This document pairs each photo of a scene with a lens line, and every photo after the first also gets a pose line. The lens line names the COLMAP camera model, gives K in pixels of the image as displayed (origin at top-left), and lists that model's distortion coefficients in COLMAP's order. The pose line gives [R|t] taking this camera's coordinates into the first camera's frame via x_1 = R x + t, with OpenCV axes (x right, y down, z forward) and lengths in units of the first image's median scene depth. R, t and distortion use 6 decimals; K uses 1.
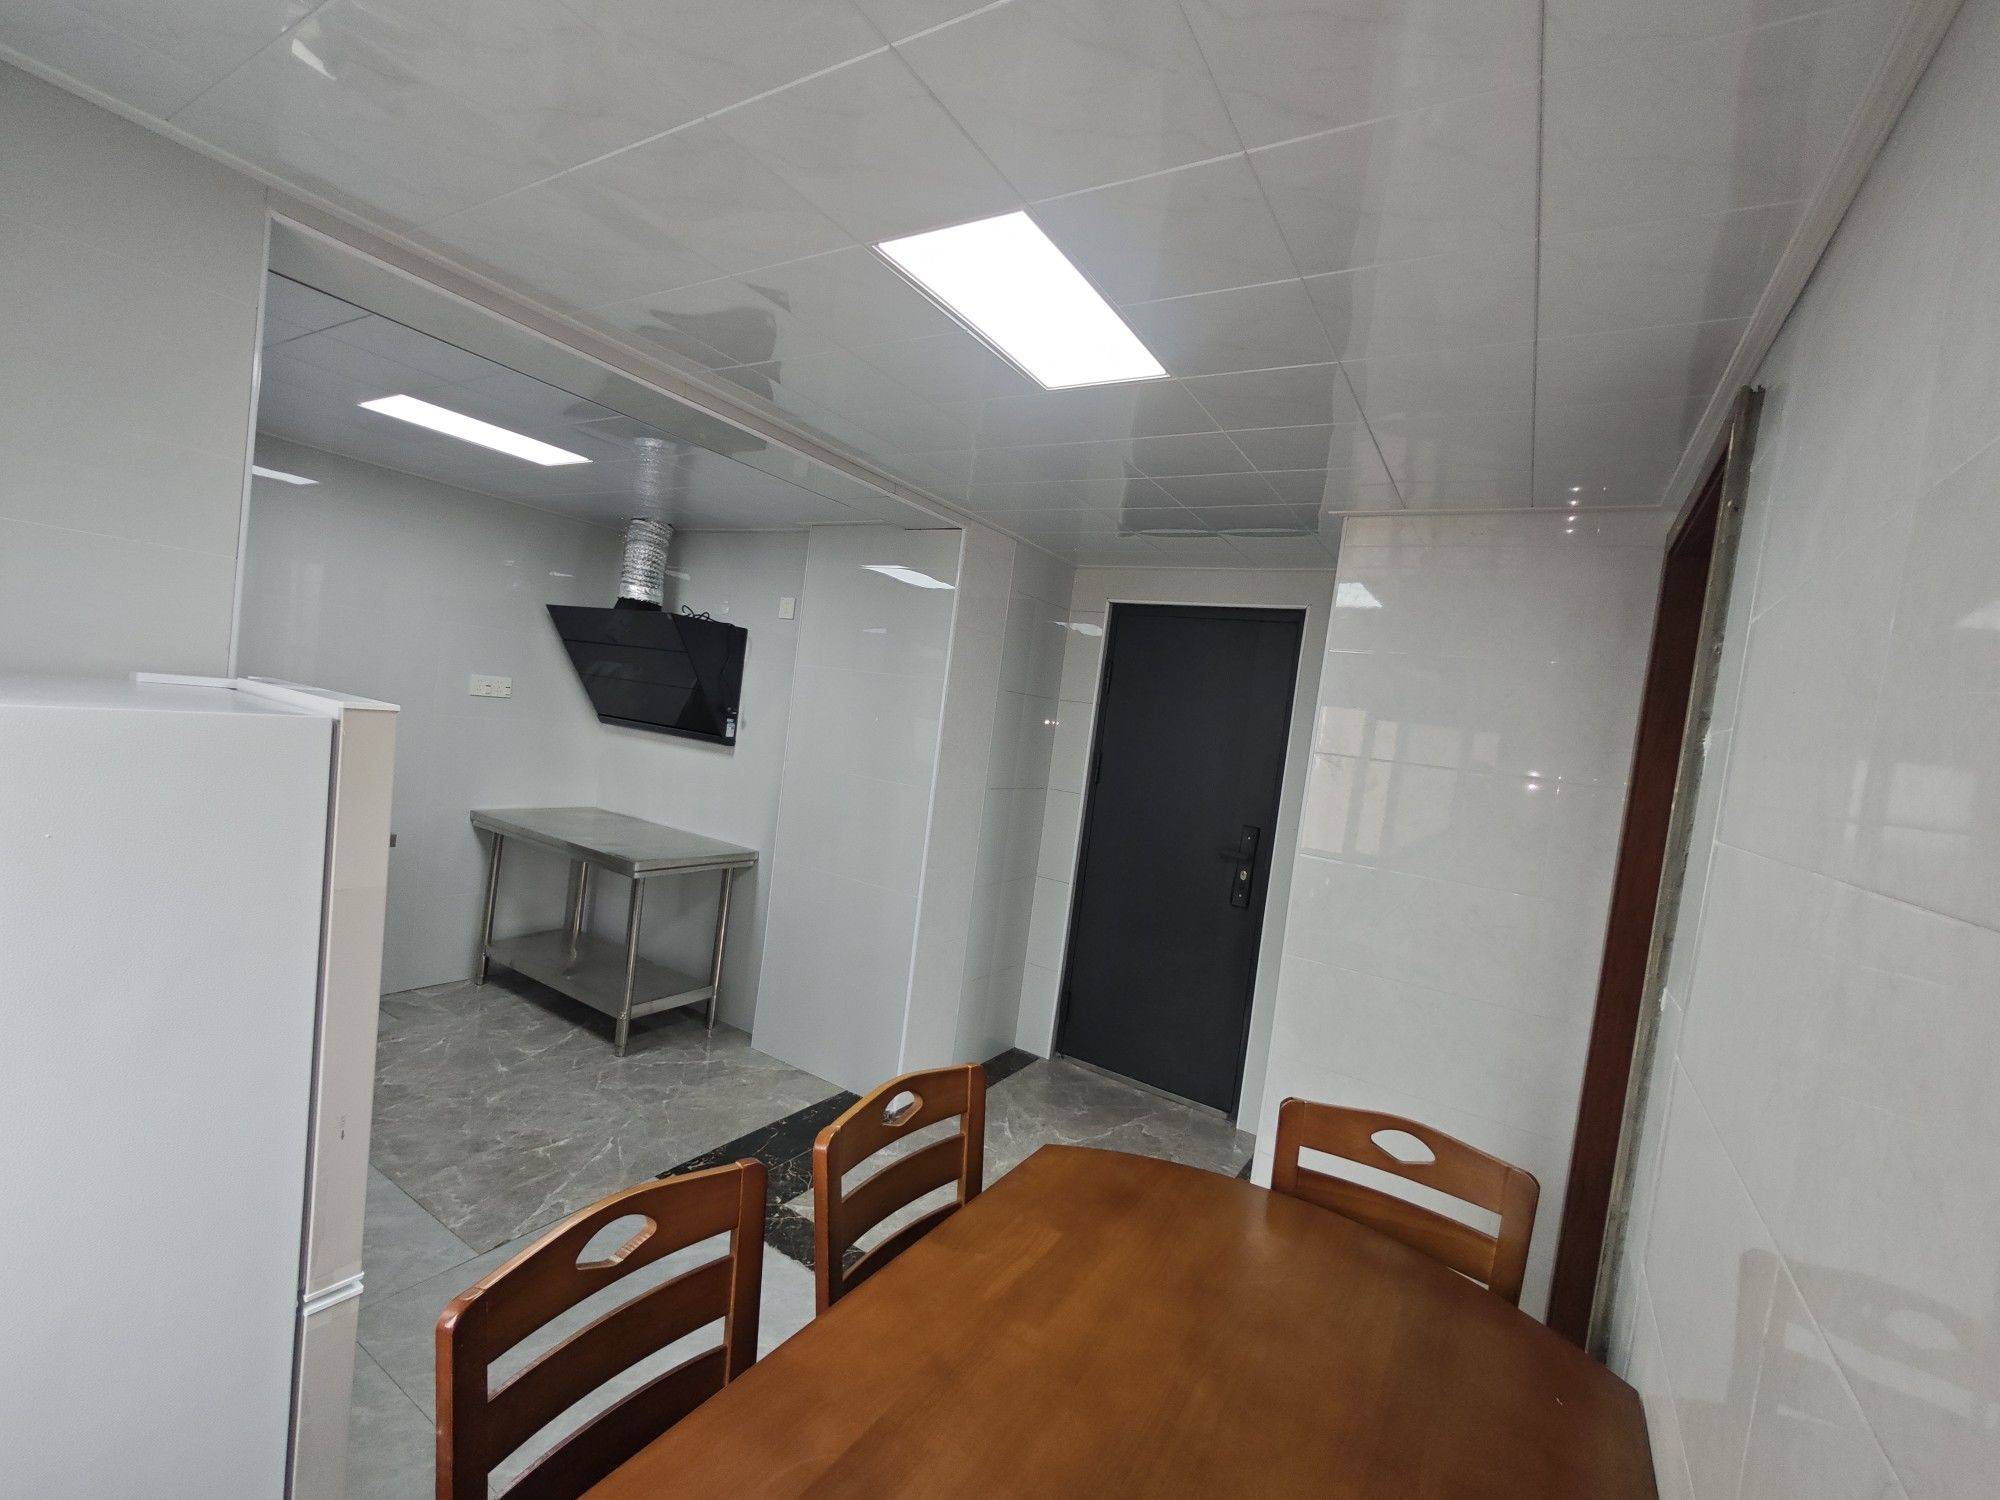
lens RADIAL K [[856.1, 0, 999.8], [0, 856.1, 758.6], [0, 0, 1]] dist [0.006179, -0.001900]
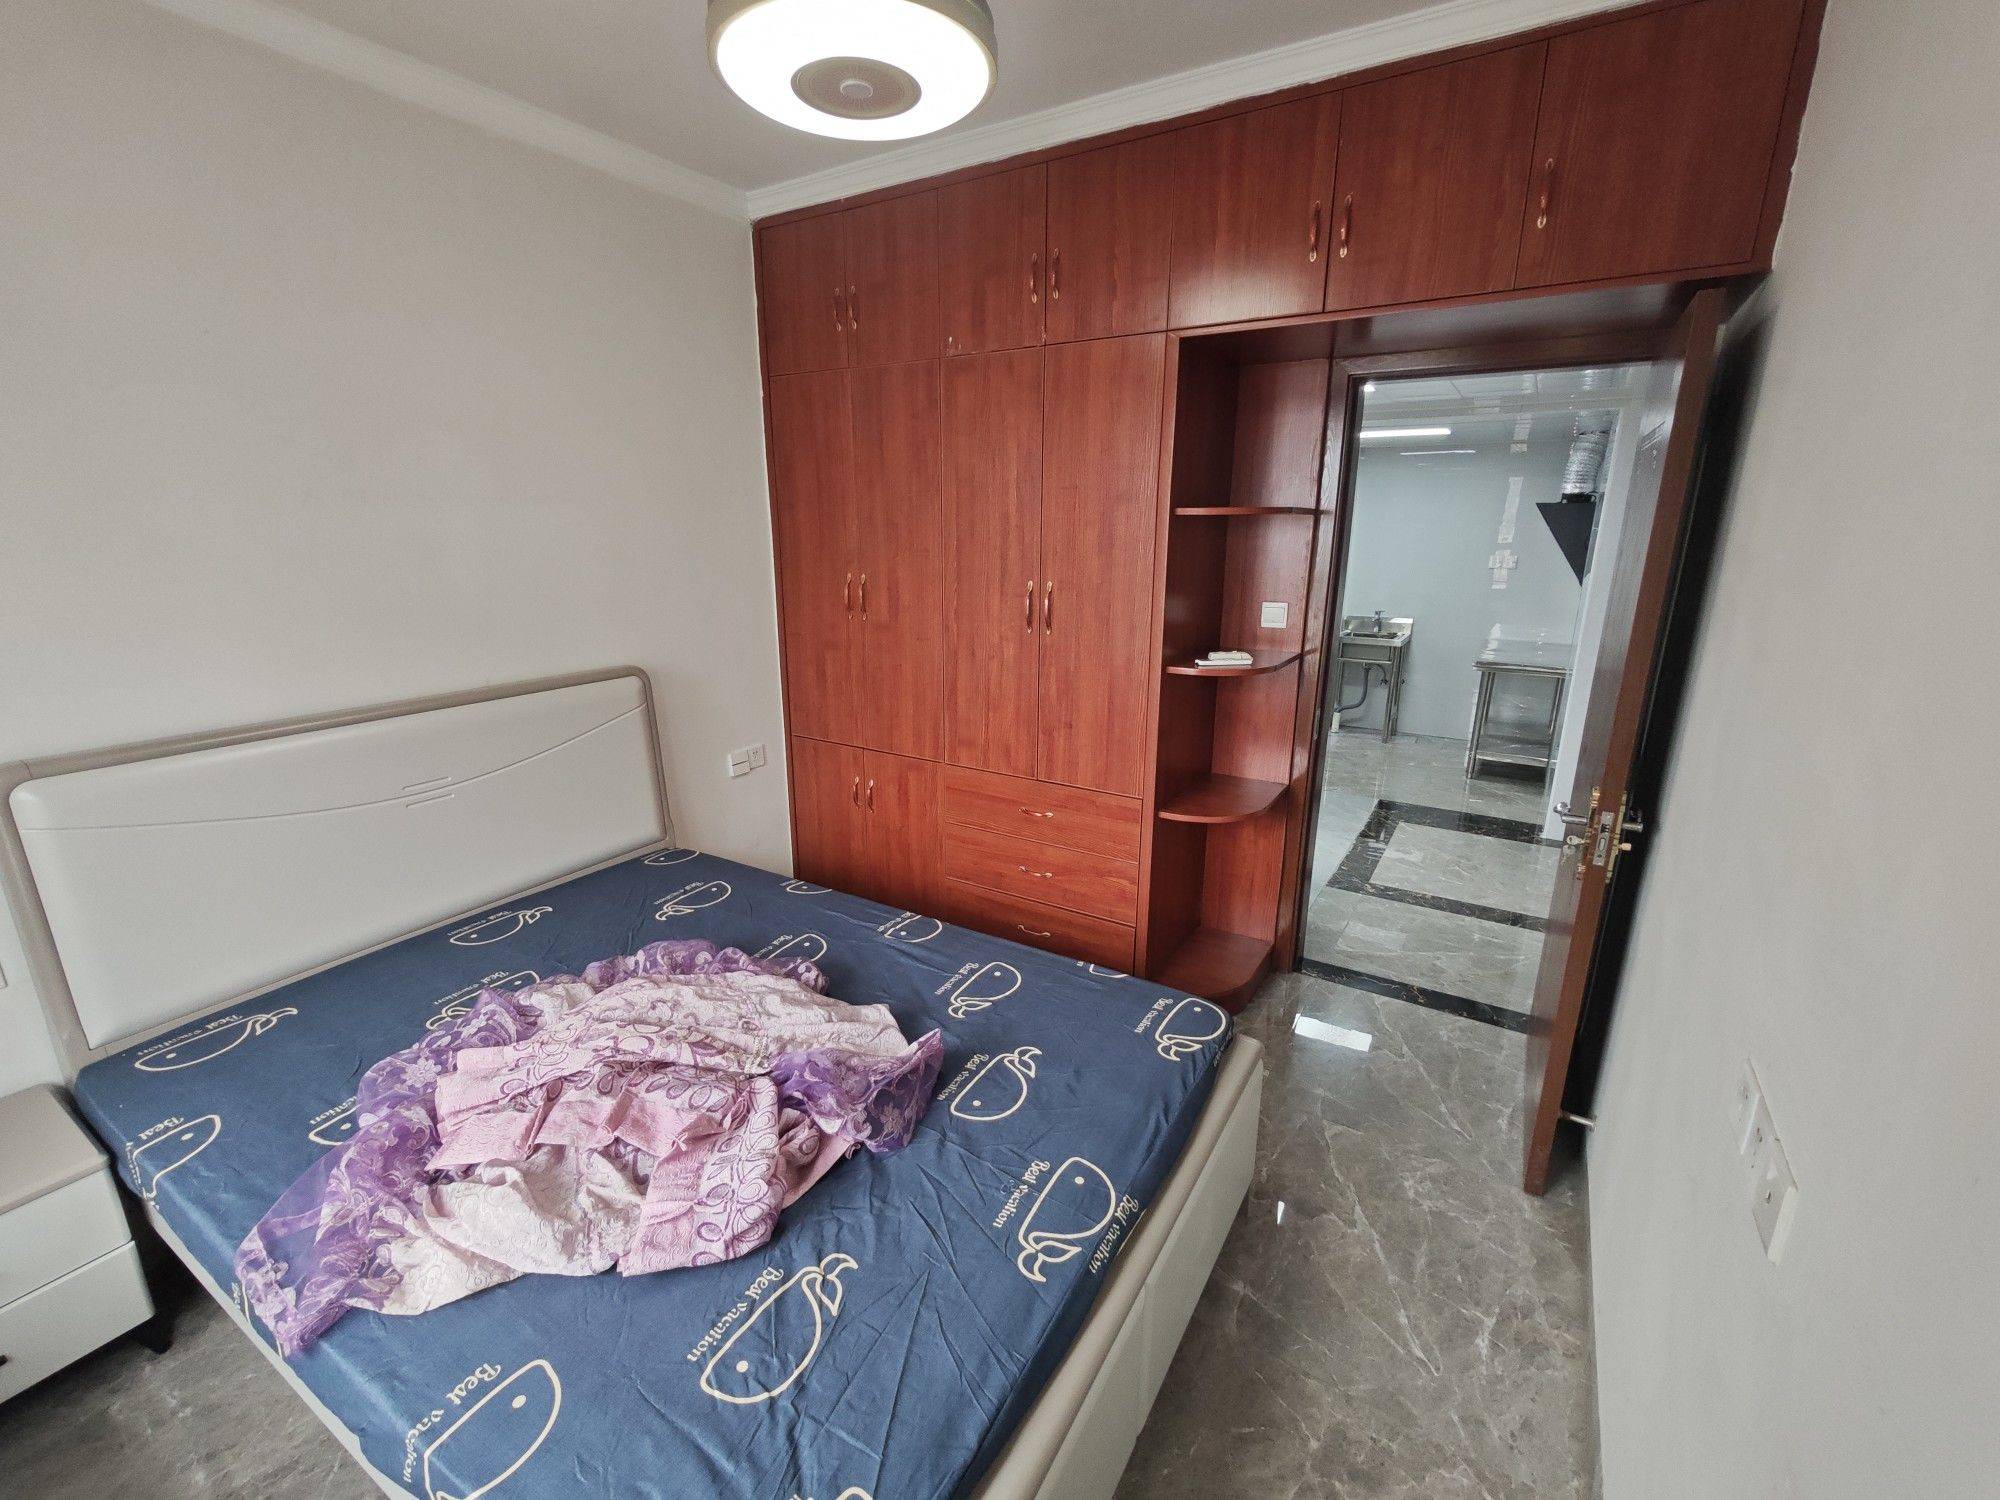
lens RADIAL K [[856.1, 0, 1001.0], [0, 856.1, 751.3], [0, 0, 1]] dist [0.006179, -0.001900]
pose [[0.003548, 0.139085, -0.990274, 1.258710], [-0.054691, 0.988825, 0.138686, 0.113456], [0.998497, 0.053667, 0.011115, 0.059157]]
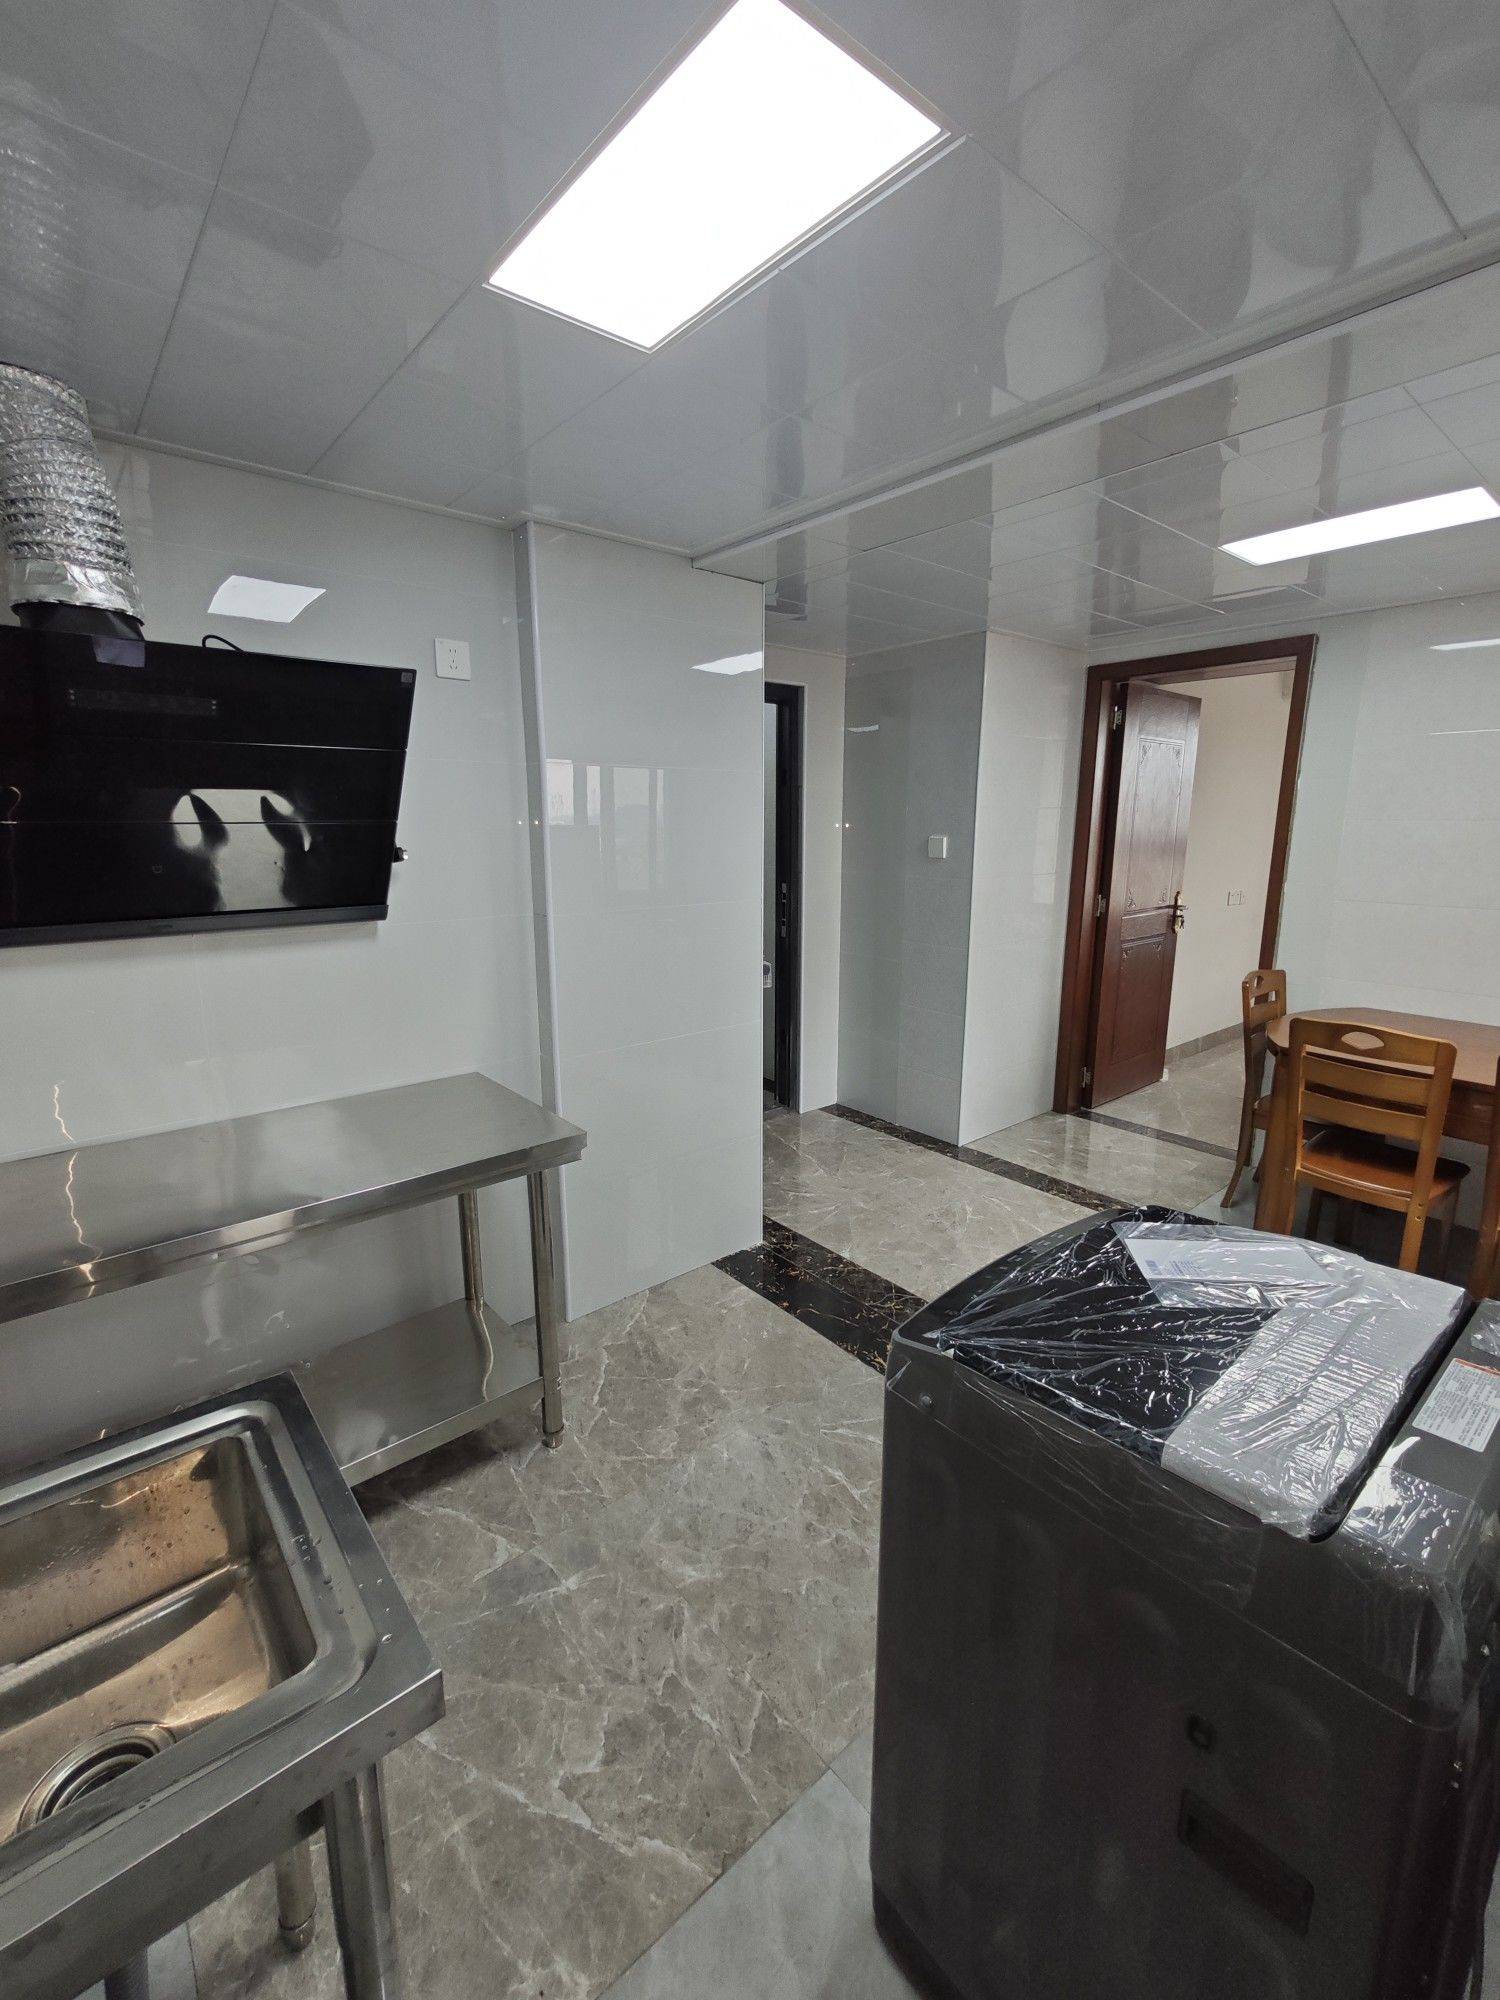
lens RADIAL K [[856.1, 0, 743.8], [0, 856.1, 991.6], [0, 0, 1]] dist [0.006179, -0.001900]
pose [[0.310022, -0.310648, 0.898545, -0.873811], [0.087102, 0.950418, 0.298529, -0.131449], [-0.946731, -0.014285, 0.321708, 0.702063]]
